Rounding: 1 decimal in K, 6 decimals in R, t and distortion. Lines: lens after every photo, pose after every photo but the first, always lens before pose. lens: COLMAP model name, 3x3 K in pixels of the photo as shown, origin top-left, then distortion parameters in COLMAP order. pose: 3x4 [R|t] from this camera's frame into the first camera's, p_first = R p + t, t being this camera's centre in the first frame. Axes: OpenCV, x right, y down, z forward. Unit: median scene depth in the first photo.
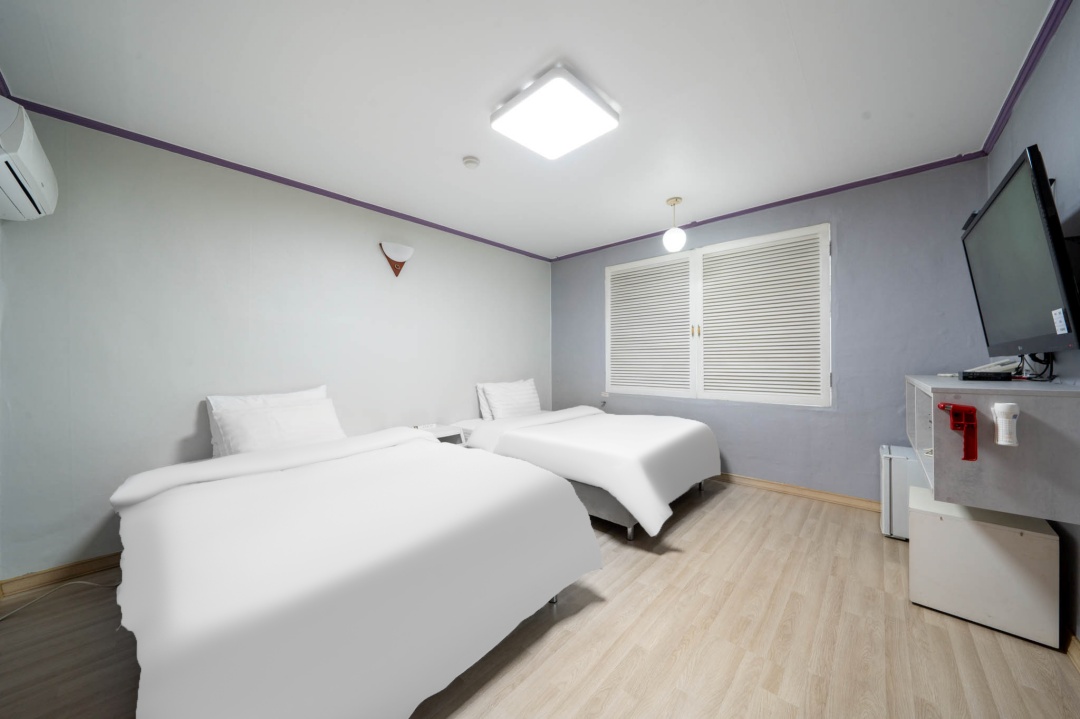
lens RADIAL K [[371.1, 0, 547.0], [0, 371.1, 362.1], [0, 0, 1]] dist [-0.000270, -0.000009]
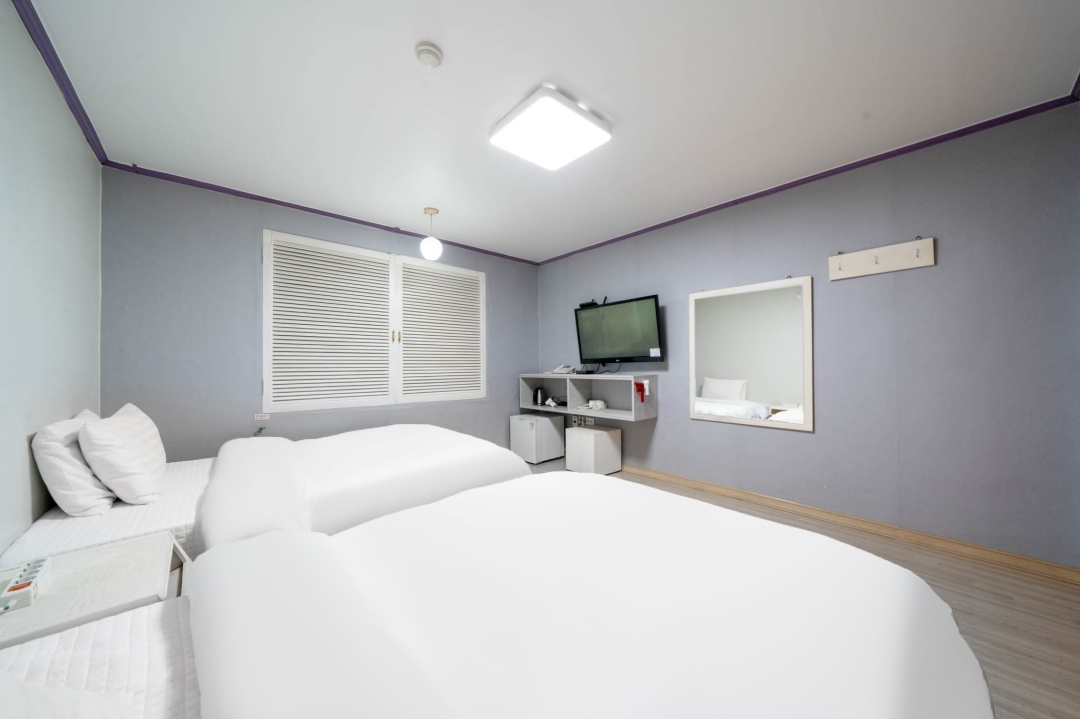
lens RADIAL K [[371.1, 0, 547.0], [0, 371.1, 362.1], [0, 0, 1]] dist [-0.000270, -0.000009]
pose [[0.097335, 0.013998, 0.995153, -0.558008], [0.007447, 0.999863, -0.014792, 0.002934], [-0.995224, 0.008851, 0.097217, 0.502927]]
